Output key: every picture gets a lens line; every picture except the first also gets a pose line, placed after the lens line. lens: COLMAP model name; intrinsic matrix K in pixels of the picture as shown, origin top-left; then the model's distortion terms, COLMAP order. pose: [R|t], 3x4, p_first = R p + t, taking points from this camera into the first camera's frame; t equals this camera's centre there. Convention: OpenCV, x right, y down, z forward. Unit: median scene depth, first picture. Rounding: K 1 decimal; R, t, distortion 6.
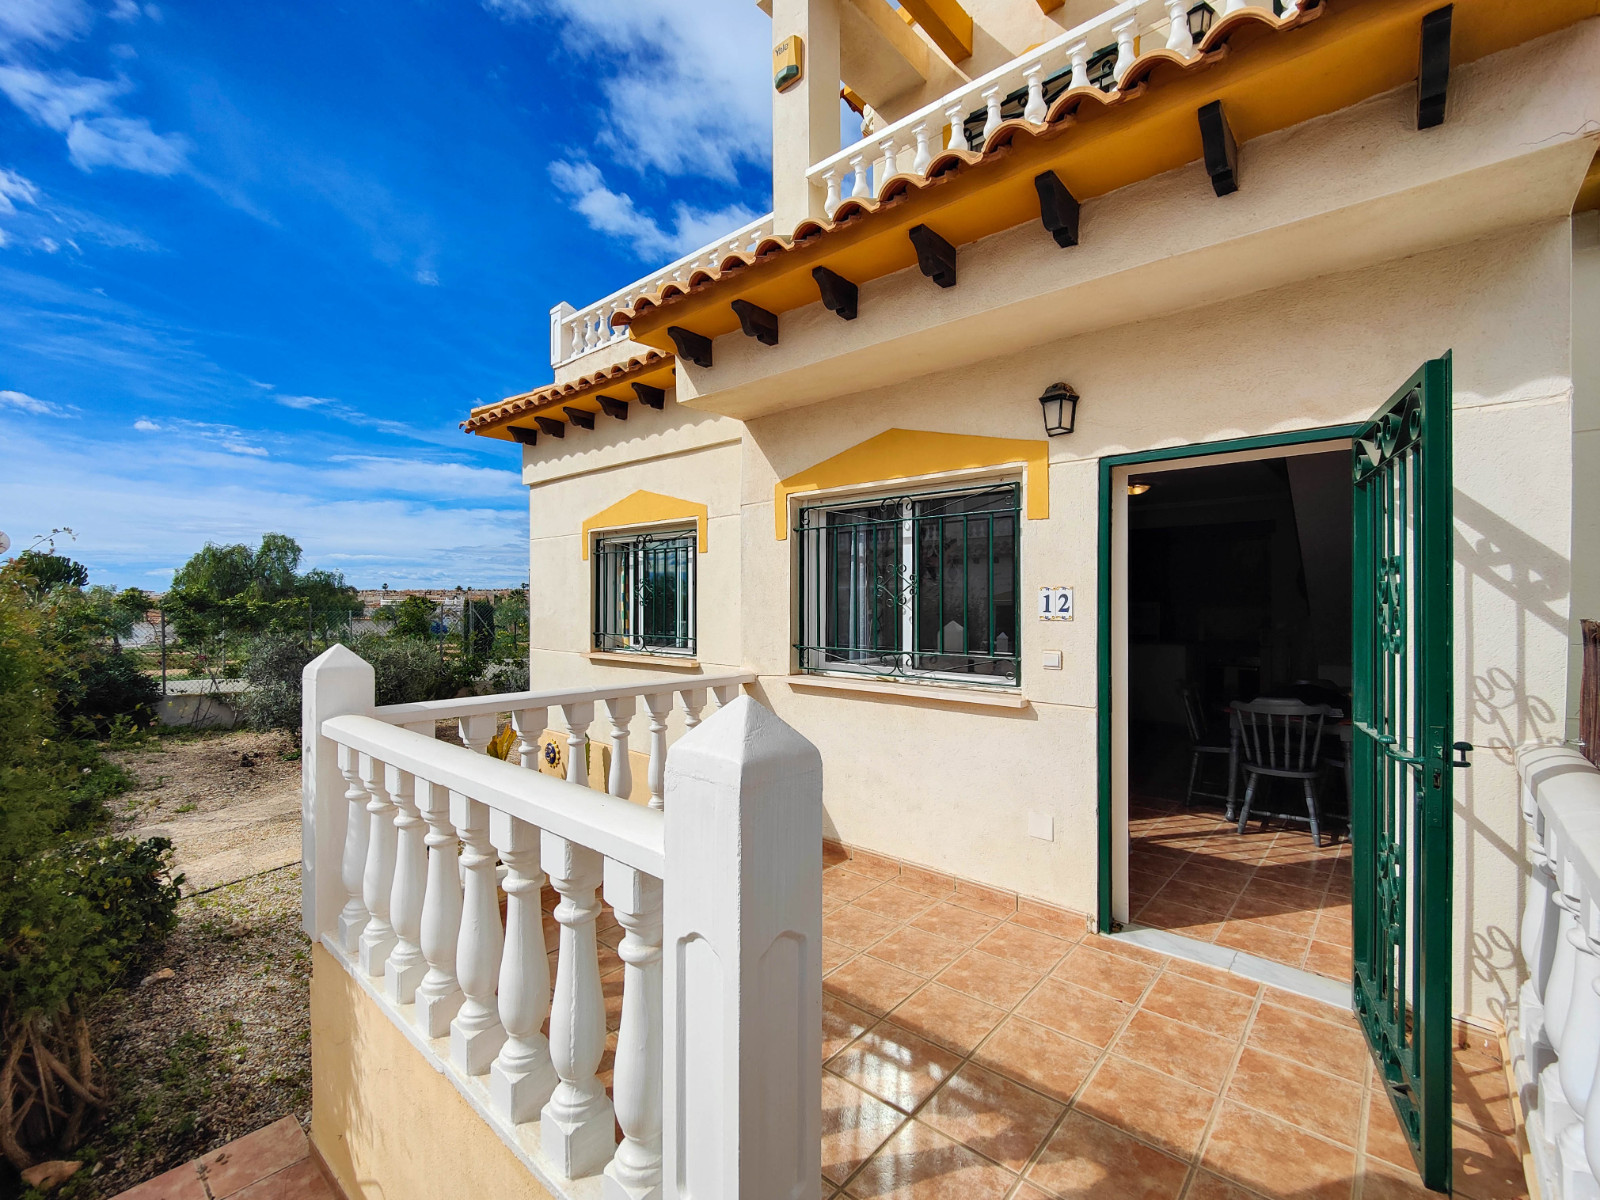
lens RADIAL K [[753.0, 0, 800.0], [0, 753.0, 600.0], [0, 0, 1]] dist [0.014826, 0.000231]
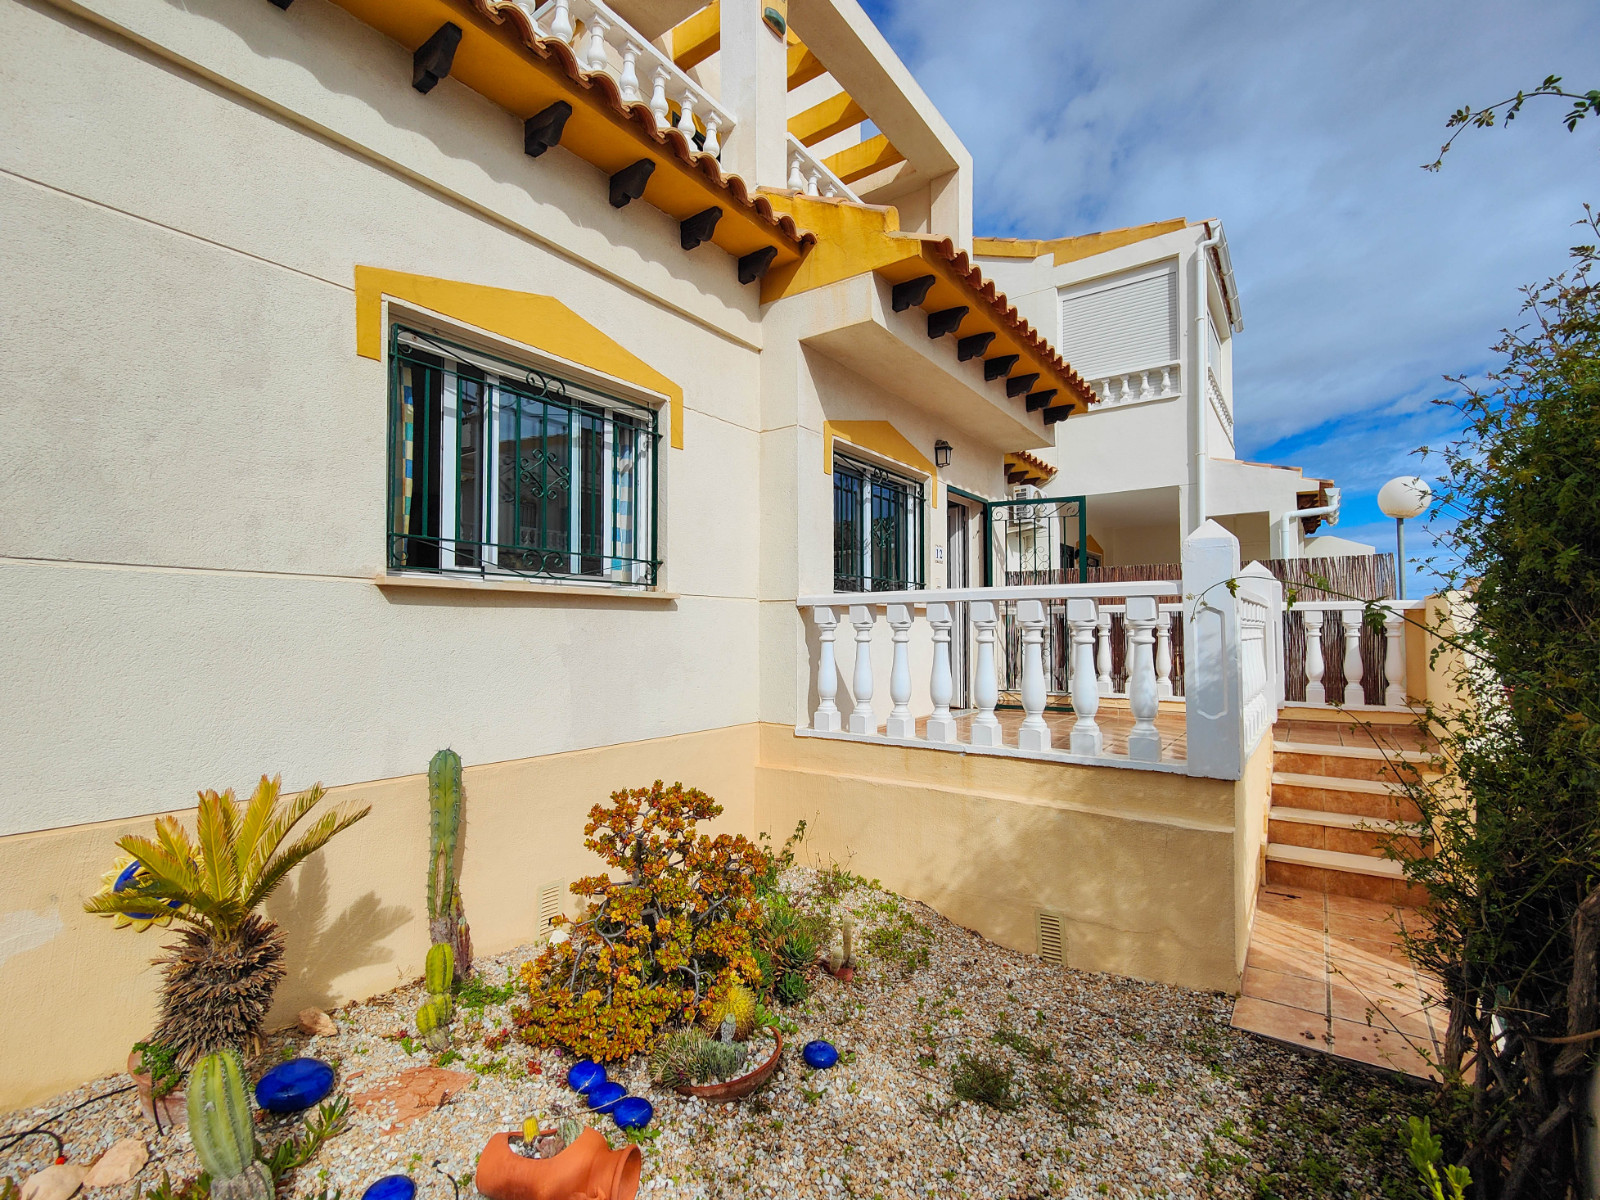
lens RADIAL K [[702.6, 0, 812.6], [0, 702.6, 607.1], [0, 0, 1]] dist [0.022404, -0.017275]
pose [[-0.139944, 0.019388, 0.989970, -1.049119], [-0.009645, 0.999734, -0.020943, 0.139270], [-0.990112, -0.012479, -0.139720, 1.175178]]
